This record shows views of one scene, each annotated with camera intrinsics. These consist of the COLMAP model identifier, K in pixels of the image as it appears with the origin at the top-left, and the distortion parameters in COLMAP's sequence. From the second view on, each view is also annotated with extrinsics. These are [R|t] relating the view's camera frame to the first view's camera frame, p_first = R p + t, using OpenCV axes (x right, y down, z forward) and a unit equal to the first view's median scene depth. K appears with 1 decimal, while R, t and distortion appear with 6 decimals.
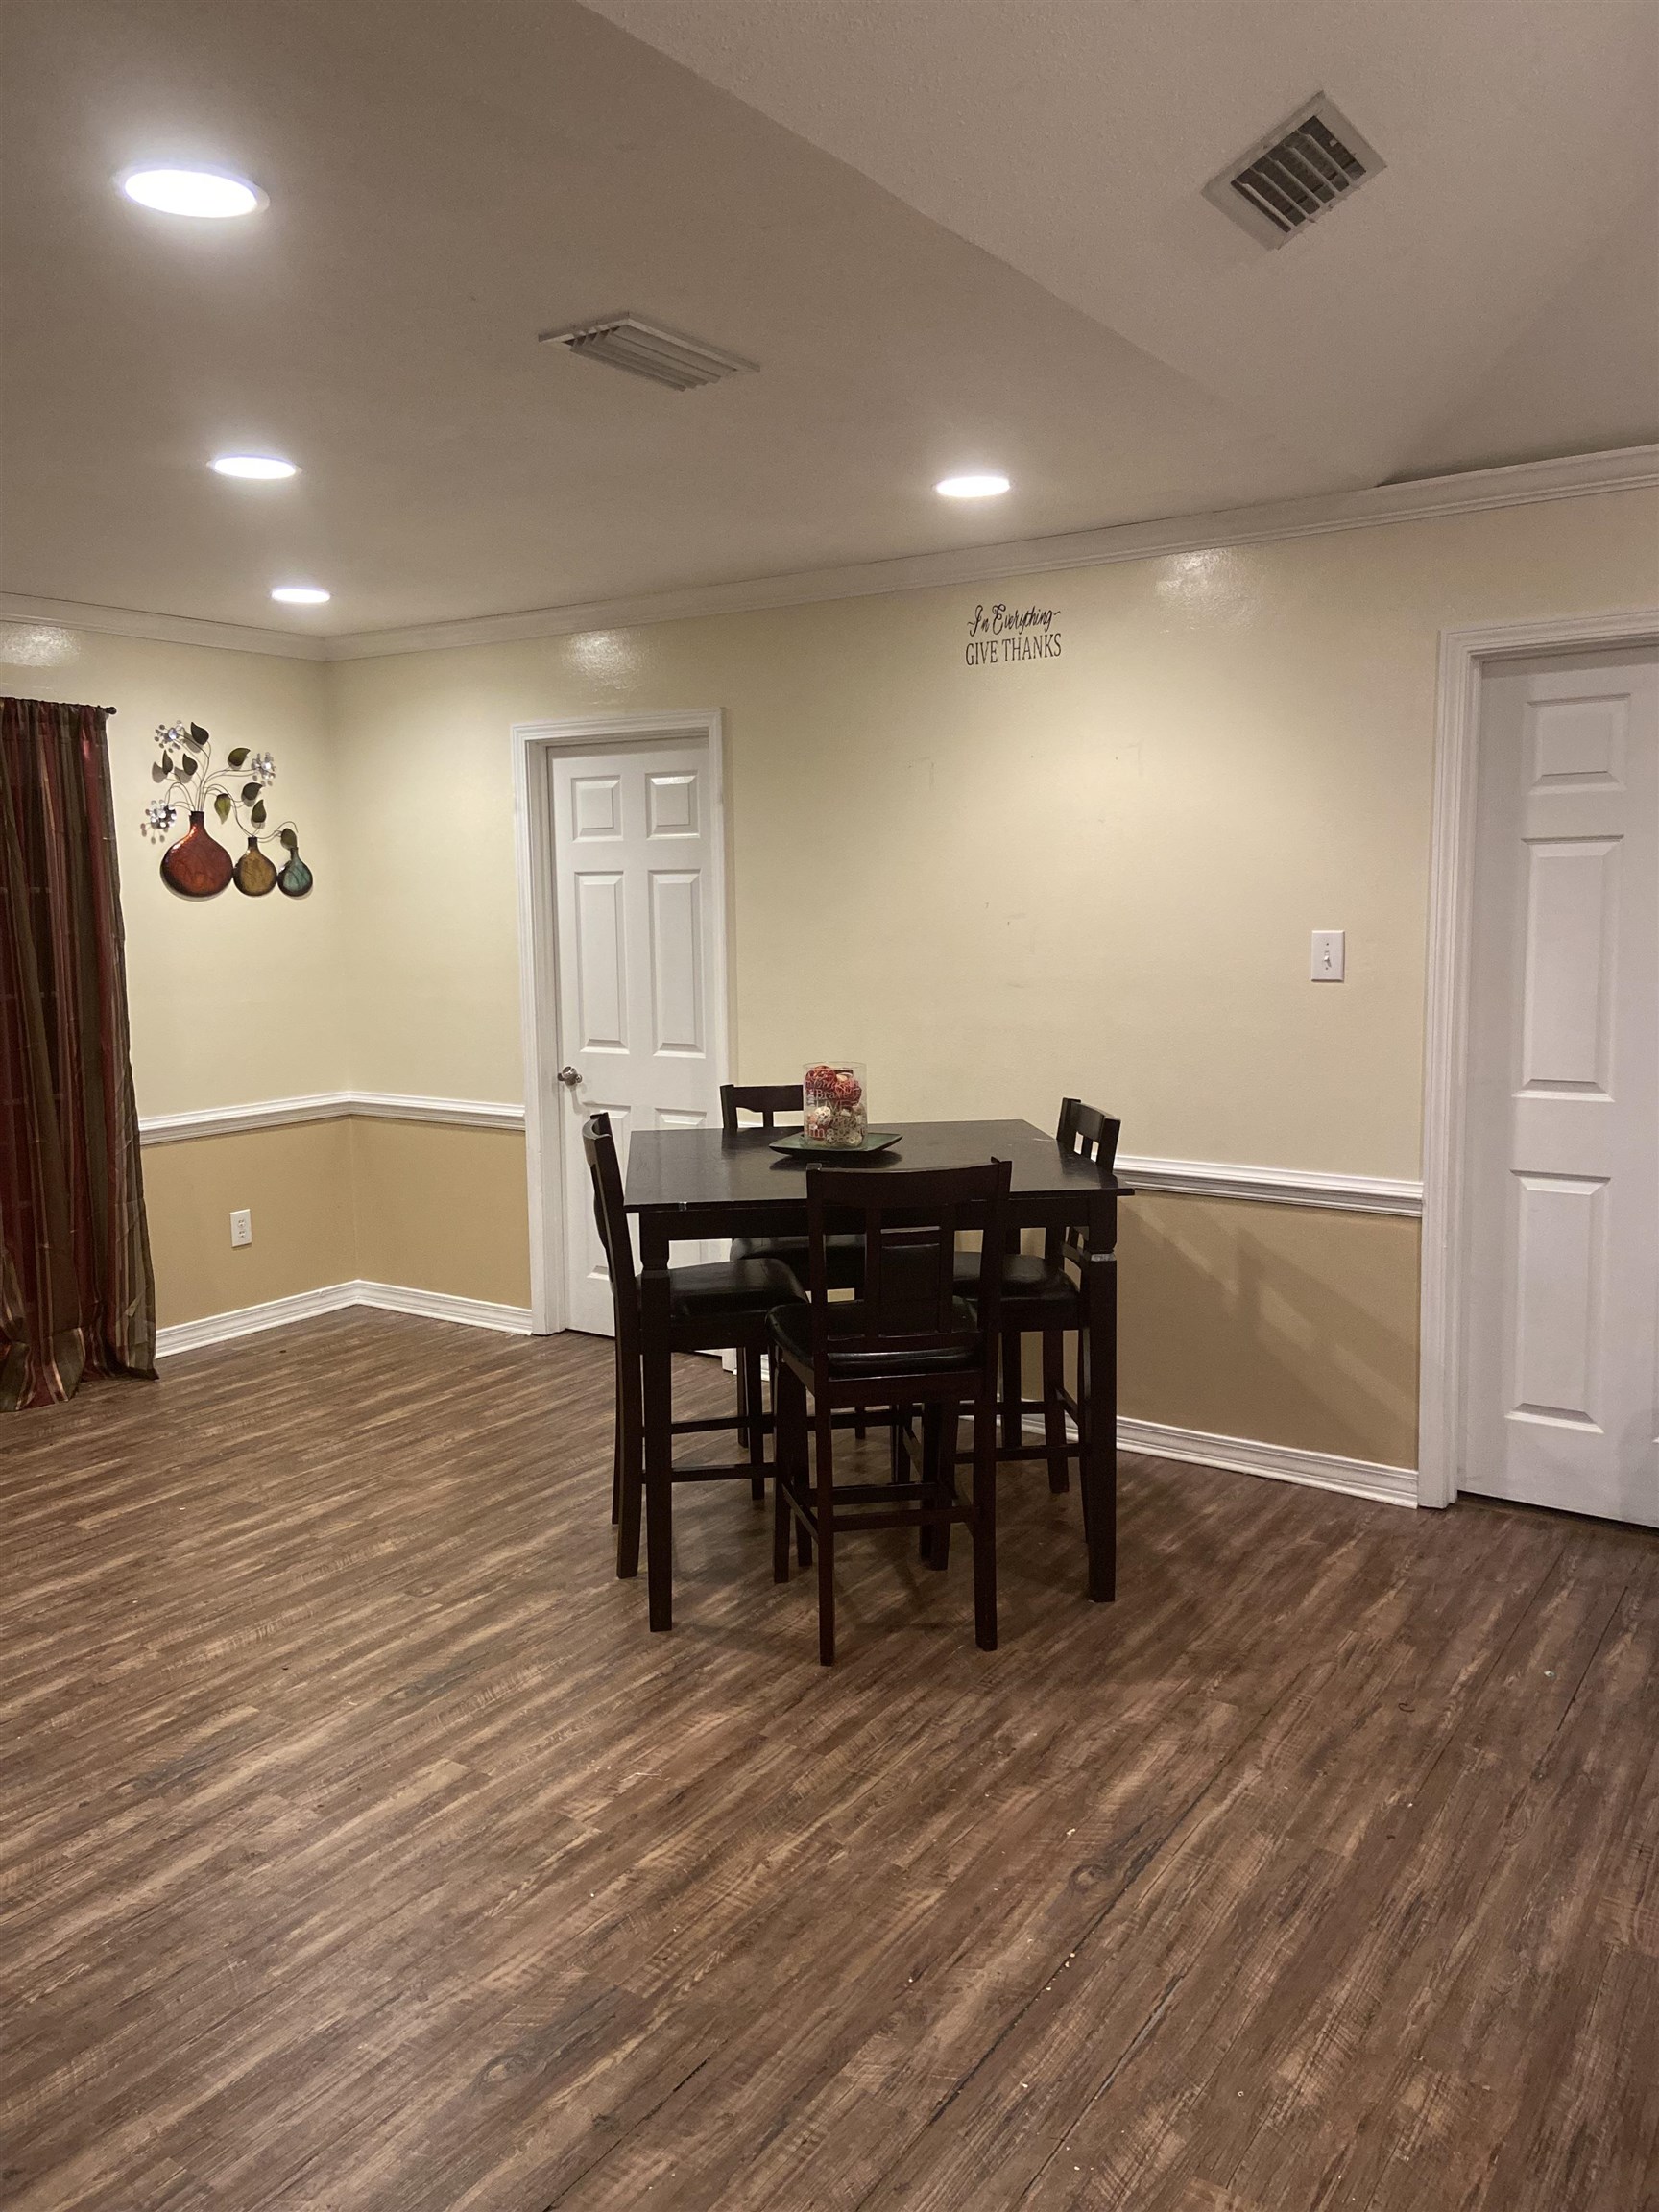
lens RADIAL K [[1637.3, 0, 854.9], [0, 1637.3, 1079.2], [0, 0, 1]] dist [0.125306, -0.139938]
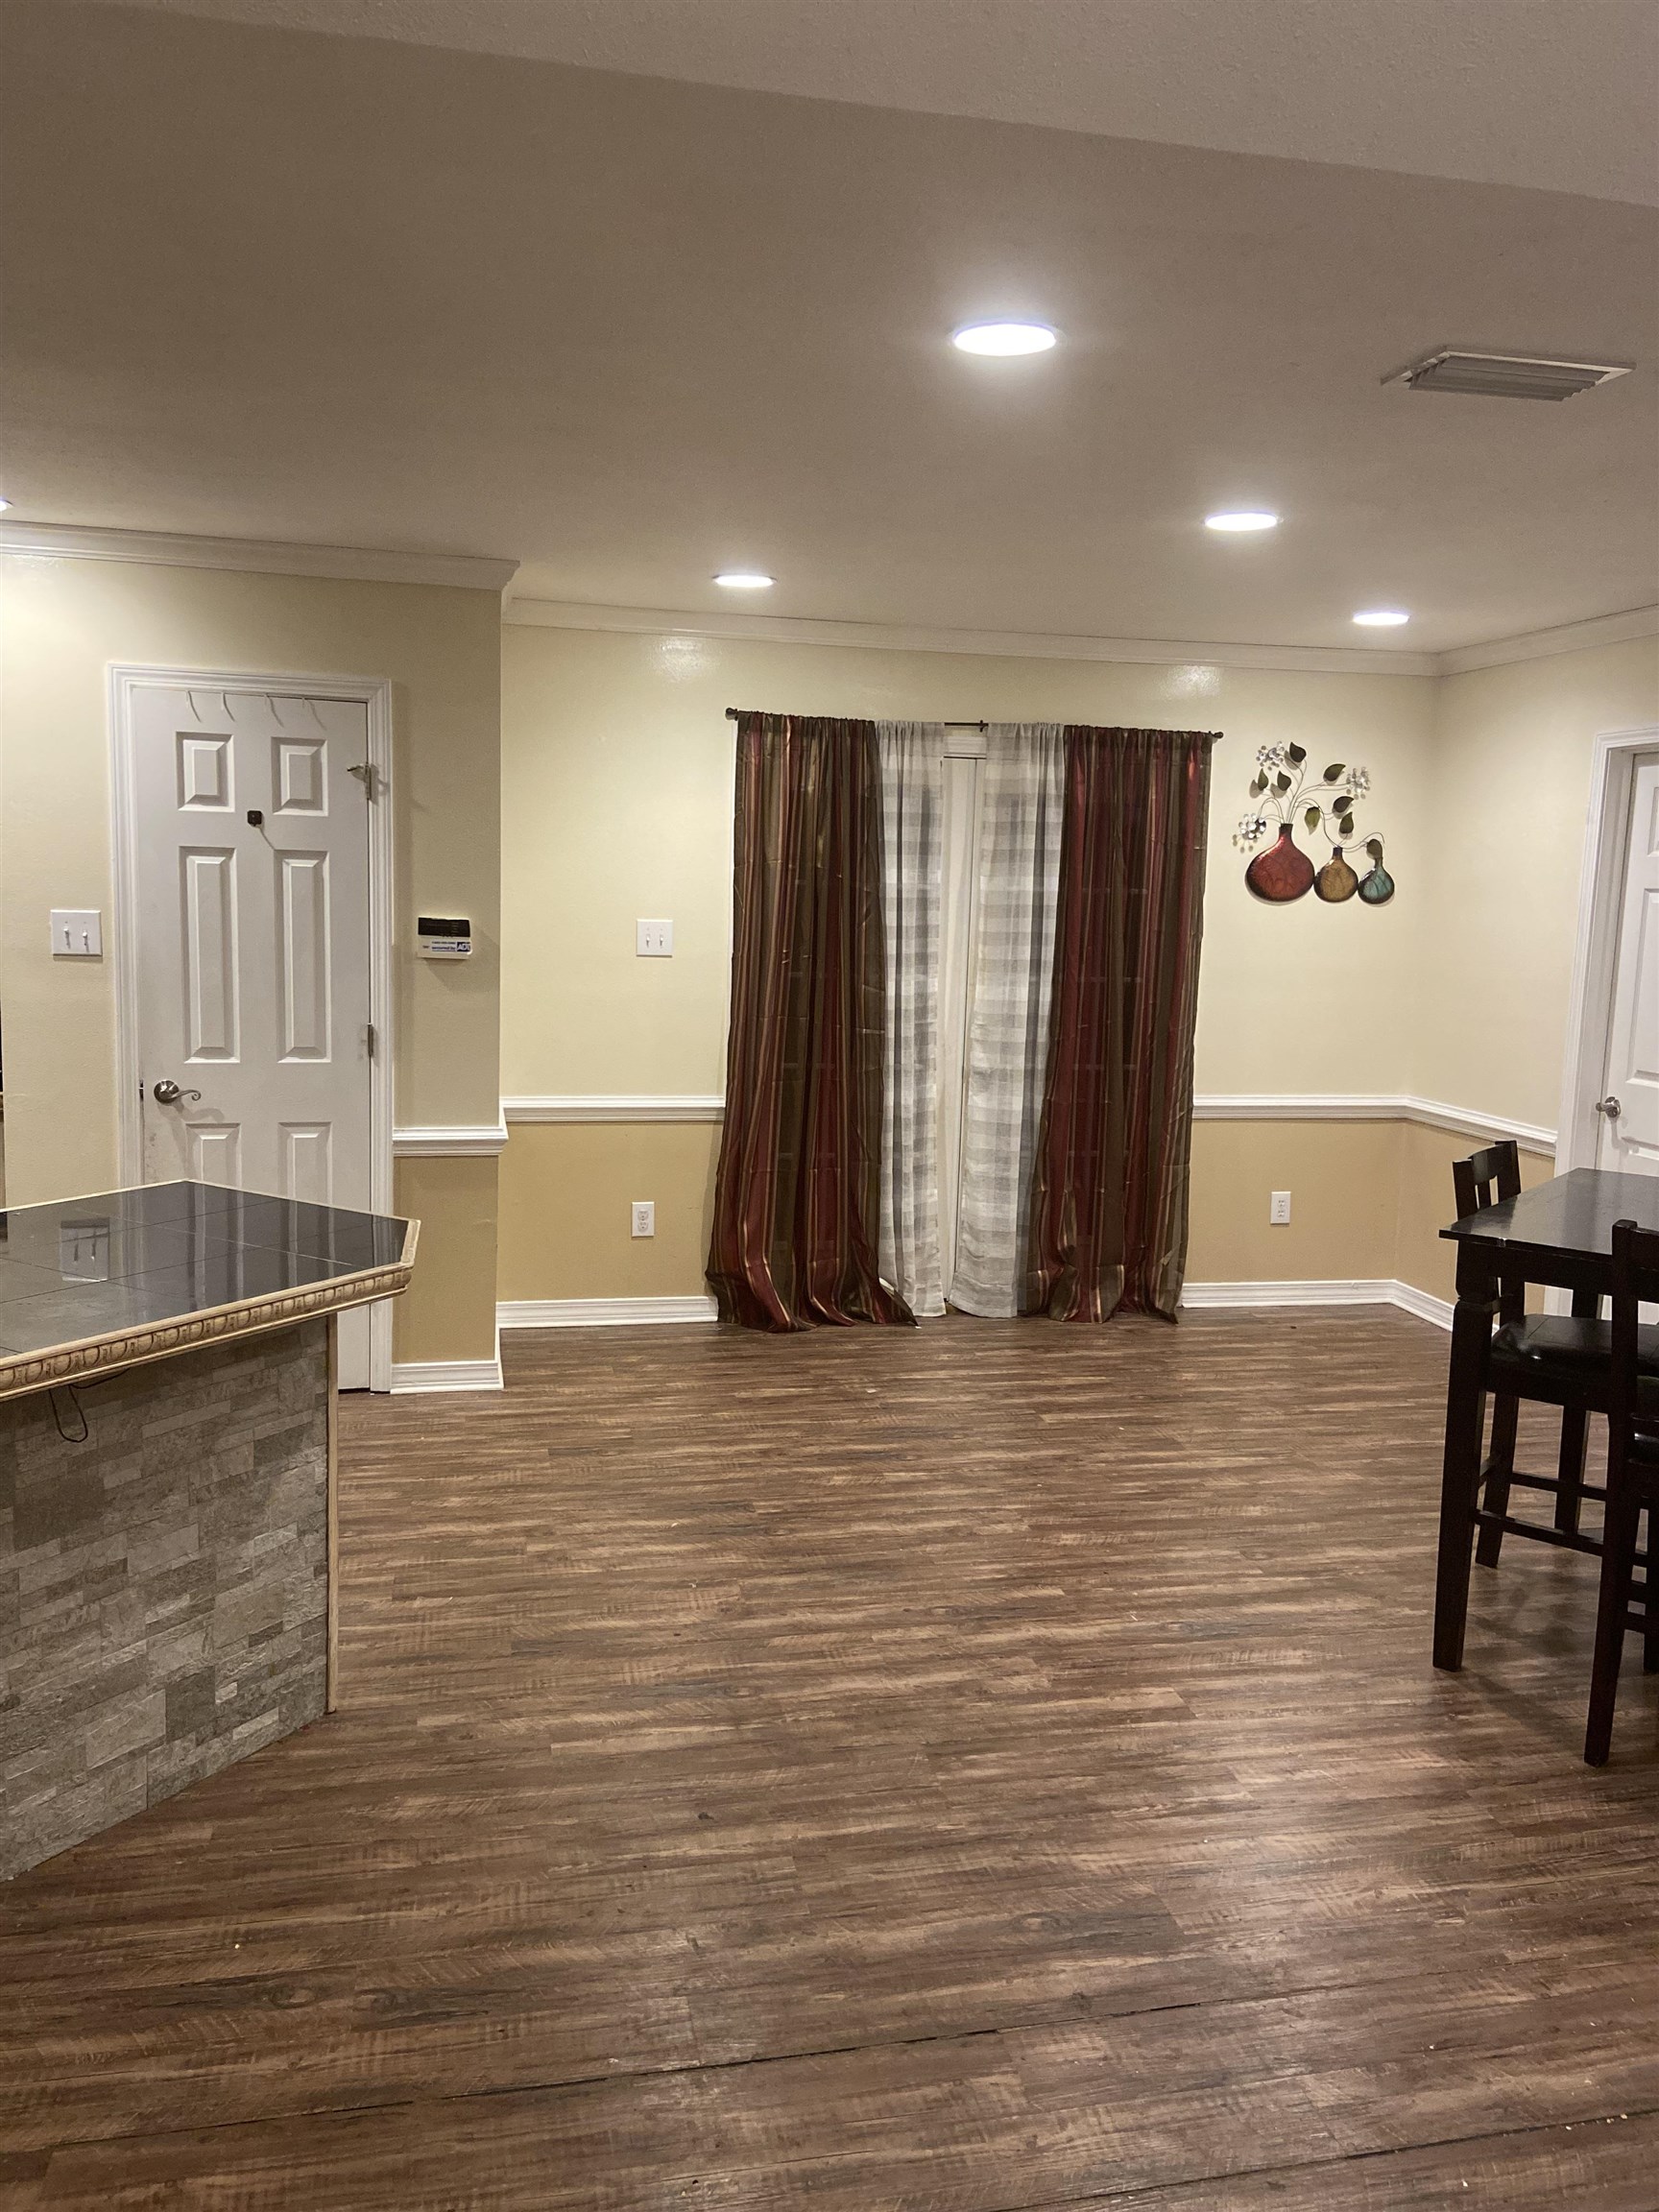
lens RADIAL K [[1637.3, 0, 854.9], [0, 1637.3, 1079.2], [0, 0, 1]] dist [0.125306, -0.139938]
pose [[0.737556, 0.118151, -0.664869, 0.209613], [-0.119391, 0.991880, 0.043819, -0.011994], [0.664648, 0.047061, 0.745673, 0.015190]]
